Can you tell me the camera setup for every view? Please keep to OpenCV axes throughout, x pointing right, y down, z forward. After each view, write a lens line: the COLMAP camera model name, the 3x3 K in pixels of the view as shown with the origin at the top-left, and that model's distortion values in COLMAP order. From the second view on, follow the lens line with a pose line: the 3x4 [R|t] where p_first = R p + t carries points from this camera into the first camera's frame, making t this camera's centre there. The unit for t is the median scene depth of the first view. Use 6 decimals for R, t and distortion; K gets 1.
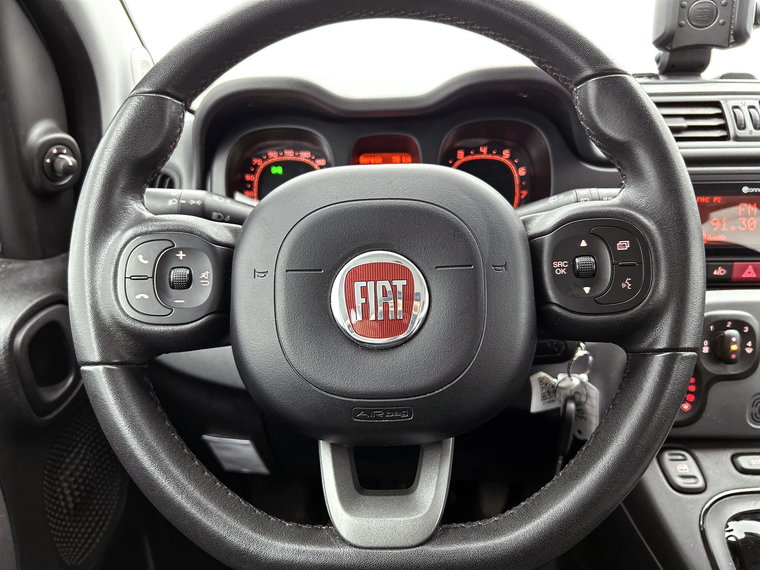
lens RADIAL K [[591.3, 0, 377.4], [0, 591.3, 291.9], [0, 0, 1]] dist [0.034887, -0.058347]
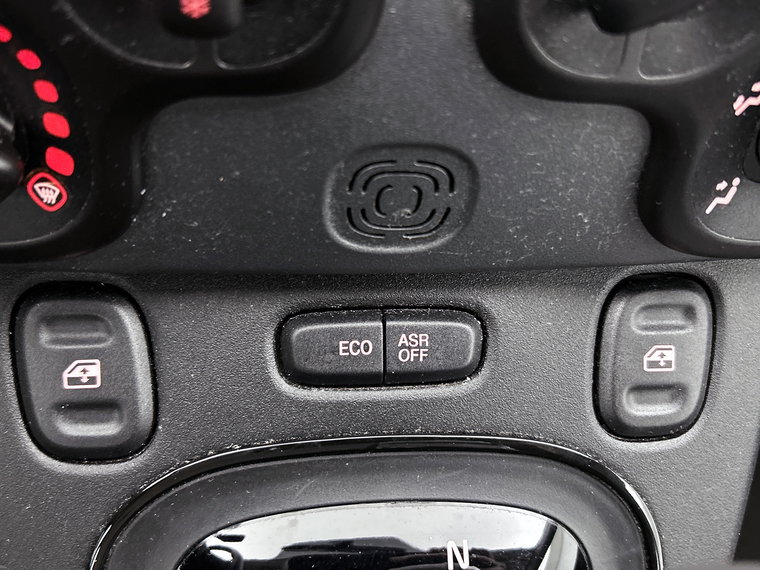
lens RADIAL K [[802.7, 0, 389.9], [0, 802.7, 285.4], [0, 0, 1]] dist [0.141044, -0.429155]
pose [[0.989198, -0.025283, 0.144389, 0.606935], [-0.081309, 0.724957, 0.683978, -0.000193], [-0.121969, -0.688330, 0.715070, 0.749900]]
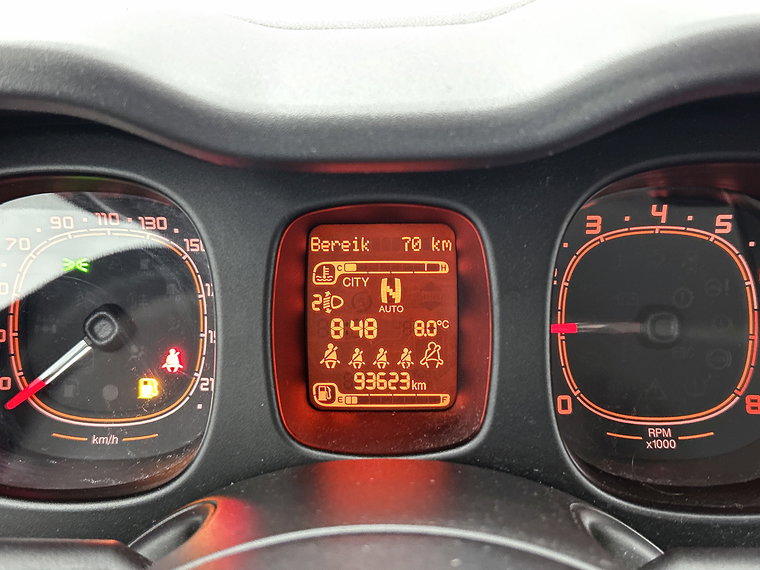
lens RADIAL K [[850.7, 0, 380.0], [0, 850.7, 285.0], [0, 0, 1]] dist [0.011839, -0.027894]
pose [[0.999952, -0.001608, 0.009614, 0.009519], [0.001230, 0.999231, 0.039202, -0.258755], [-0.009670, -0.039188, 0.999185, 0.591252]]
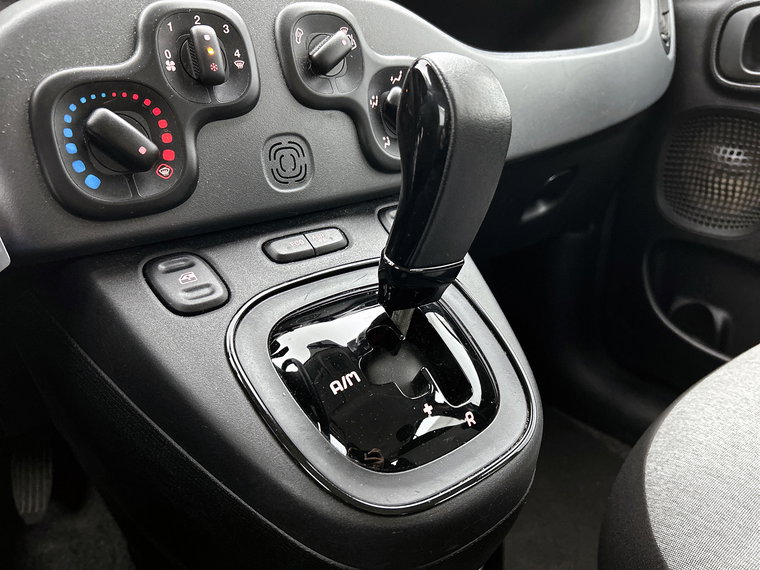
lens RADIAL K [[591.3, 0, 377.4], [0, 591.3, 291.9], [0, 0, 1]] dist [0.034887, -0.058347]
pose [[0.787312, -0.241754, 0.567182, 0.331206], [0.224048, 0.969214, 0.102112, 0.295177], [-0.574407, 0.046682, 0.817238, 0.425361]]
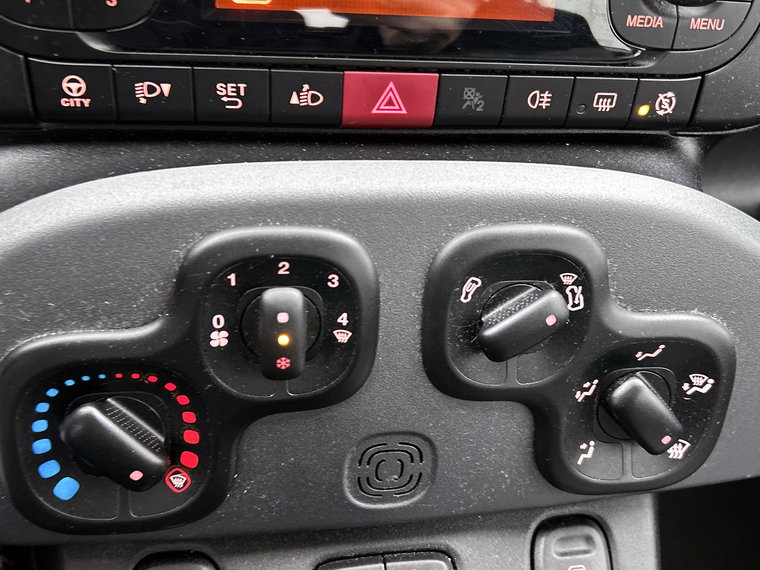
lens RADIAL K [[702.7, 0, 380.0], [0, 702.7, 285.0], [0, 0, 1]] dist [0.063765, -0.164501]
pose [[0.980229, -0.030000, 0.195577, 0.564812], [-0.031491, 0.952187, 0.303889, -0.059136], [-0.195343, -0.304040, 0.932417, 0.611021]]
